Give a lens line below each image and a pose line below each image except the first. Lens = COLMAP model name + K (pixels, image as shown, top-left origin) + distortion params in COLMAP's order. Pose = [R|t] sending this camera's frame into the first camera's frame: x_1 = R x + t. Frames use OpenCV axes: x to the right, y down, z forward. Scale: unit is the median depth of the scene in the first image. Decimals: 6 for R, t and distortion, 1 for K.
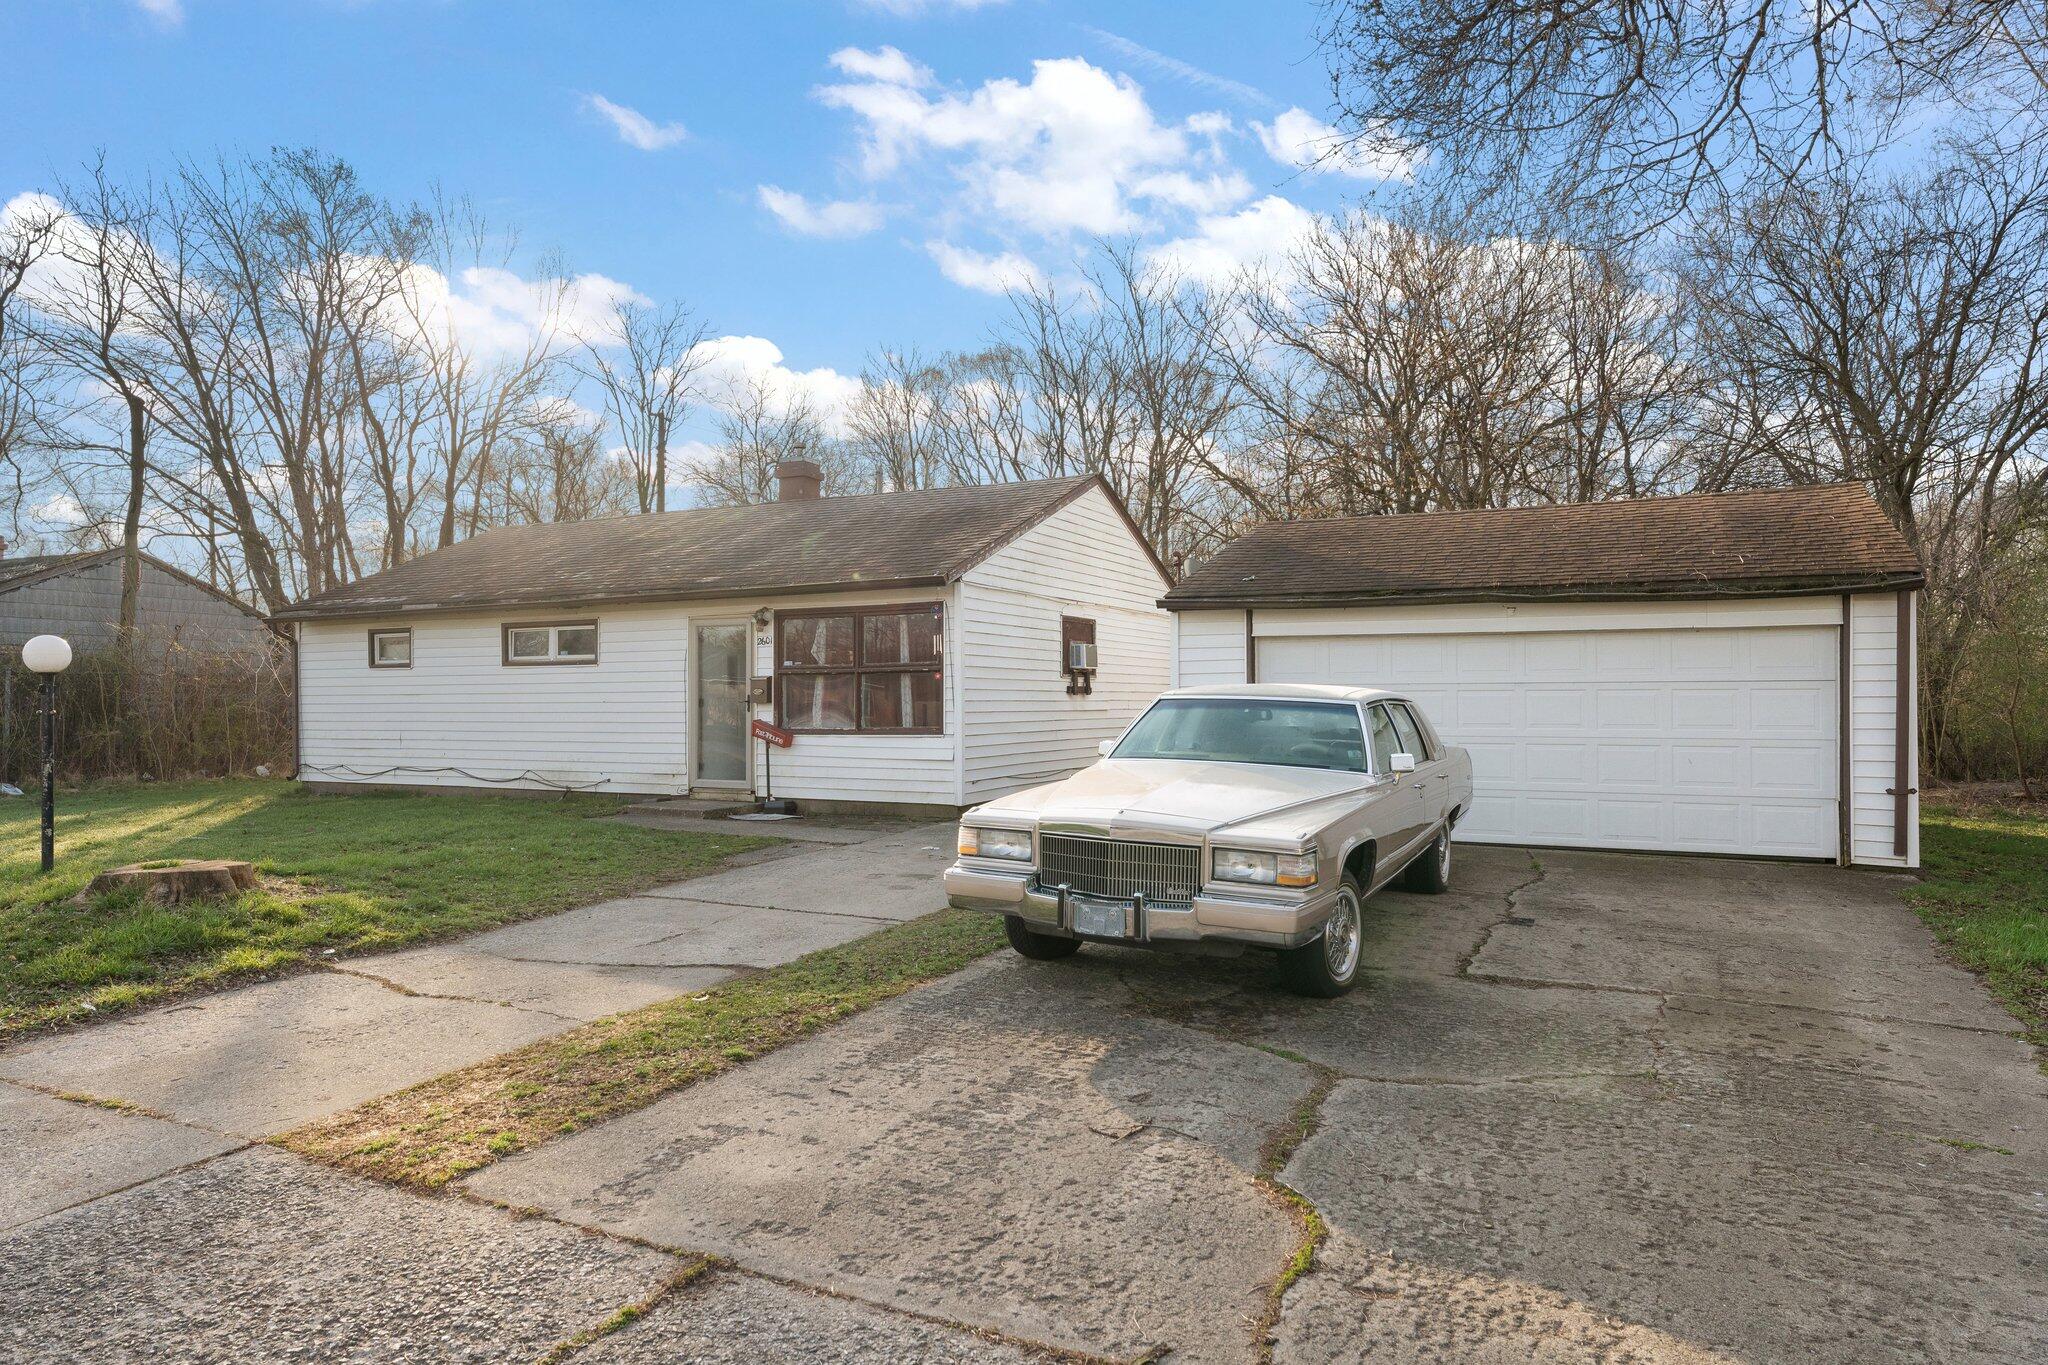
lens RADIAL K [[1223.5, 0, 1024.3], [0, 1223.5, 690.6], [0, 0, 1]] dist [0.001419, 0.000015]
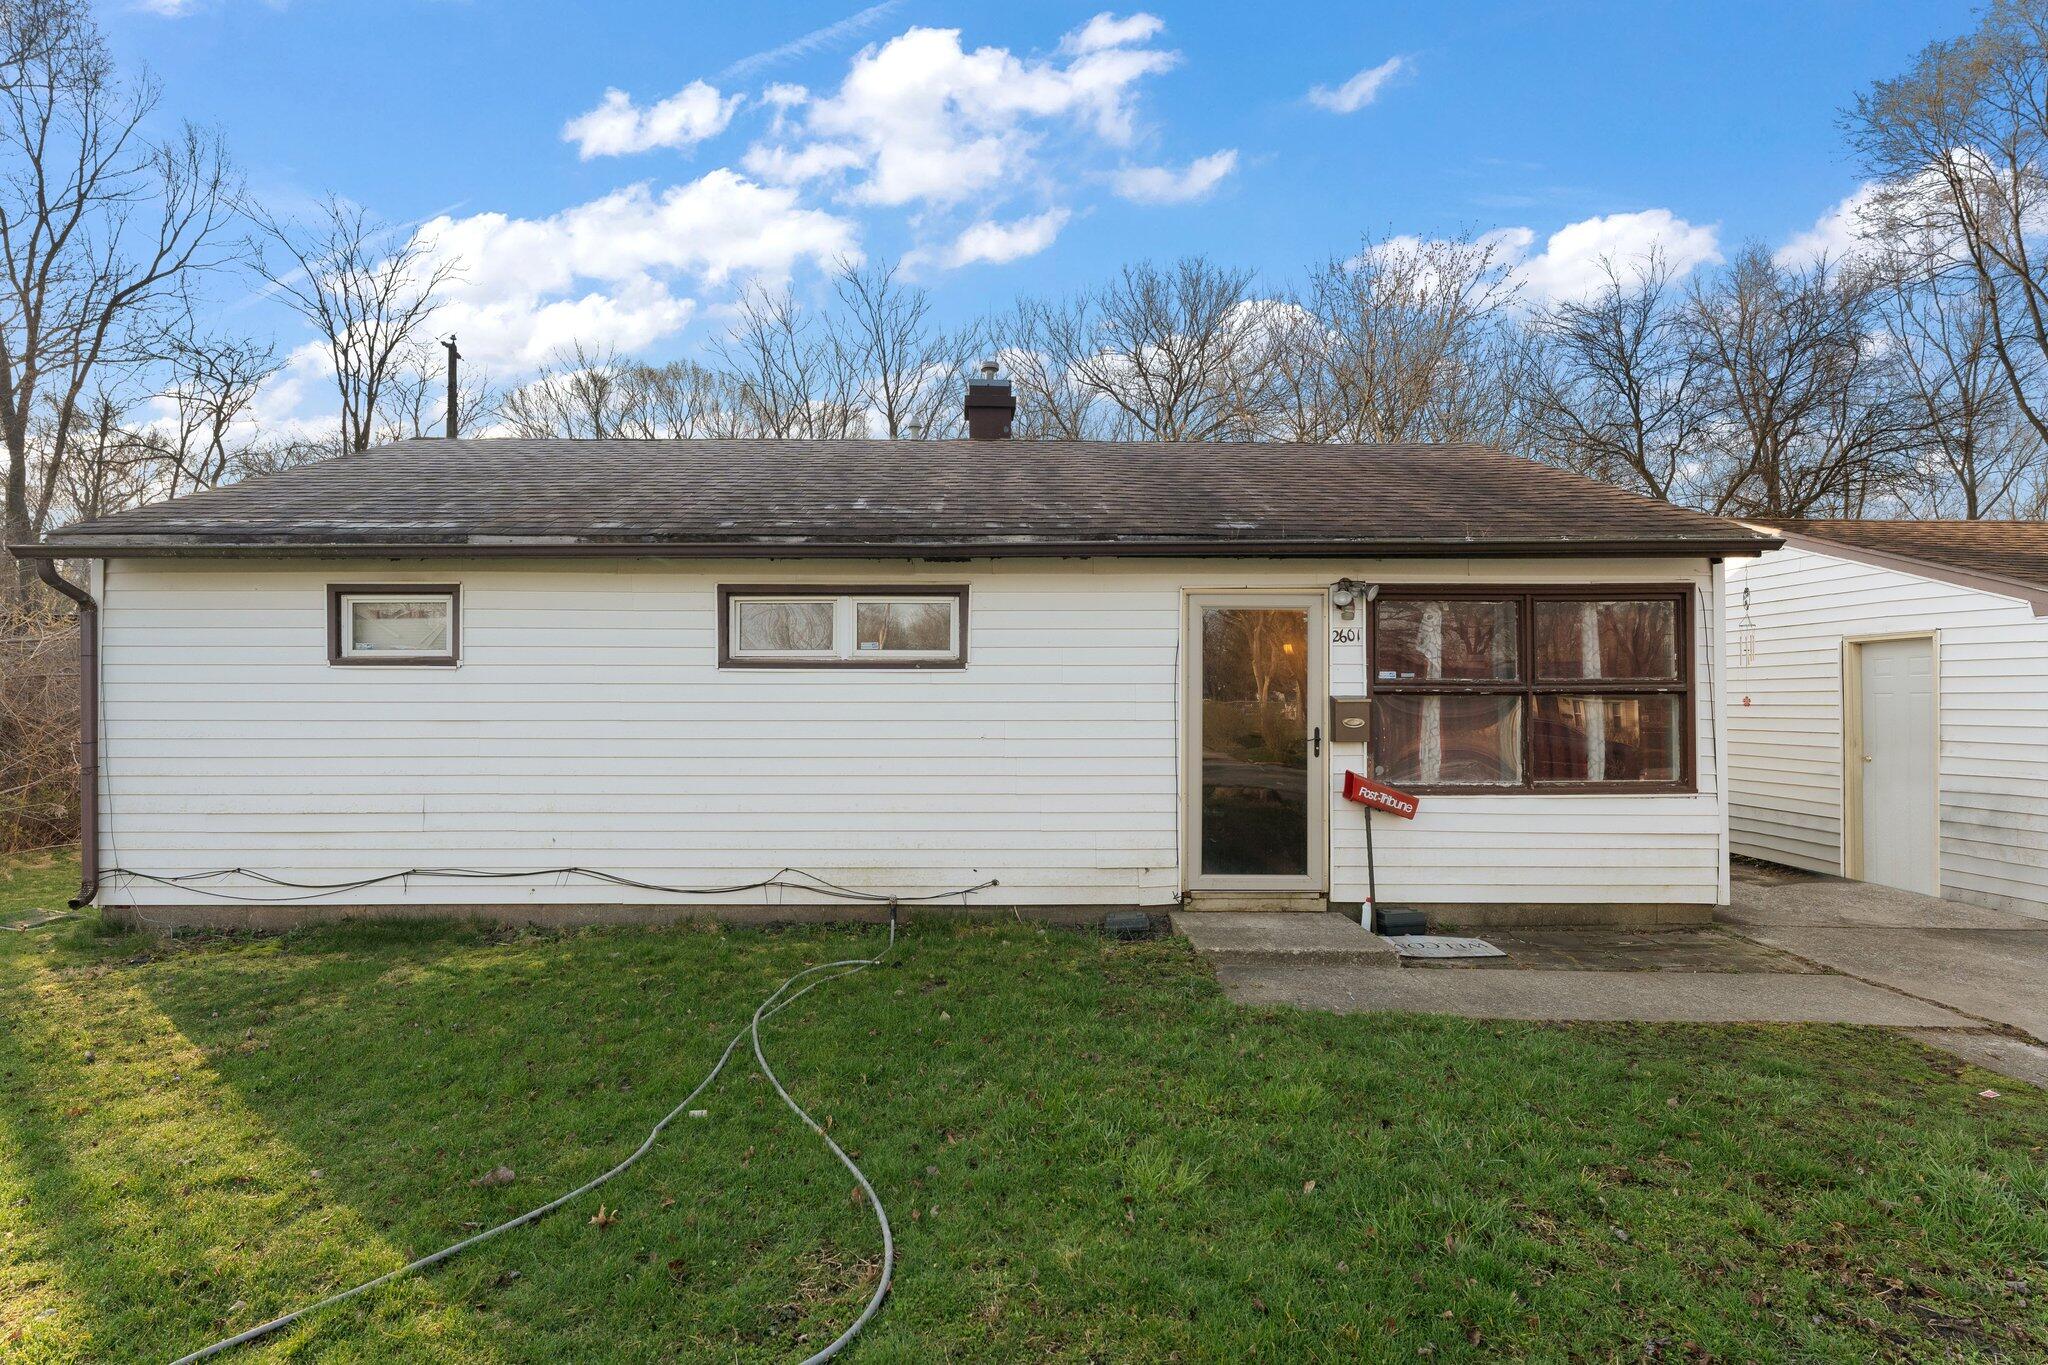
lens RADIAL K [[1022.5, 0, 1021.2], [0, 1022.5, 685.2], [0, 0, 1]] dist [-0.000144, 0.000261]
pose [[0.895115, 0.011665, 0.445683, -0.522486], [-0.008740, 0.999925, -0.008618, -0.010337], [-0.445750, 0.003819, 0.895149, 0.577383]]
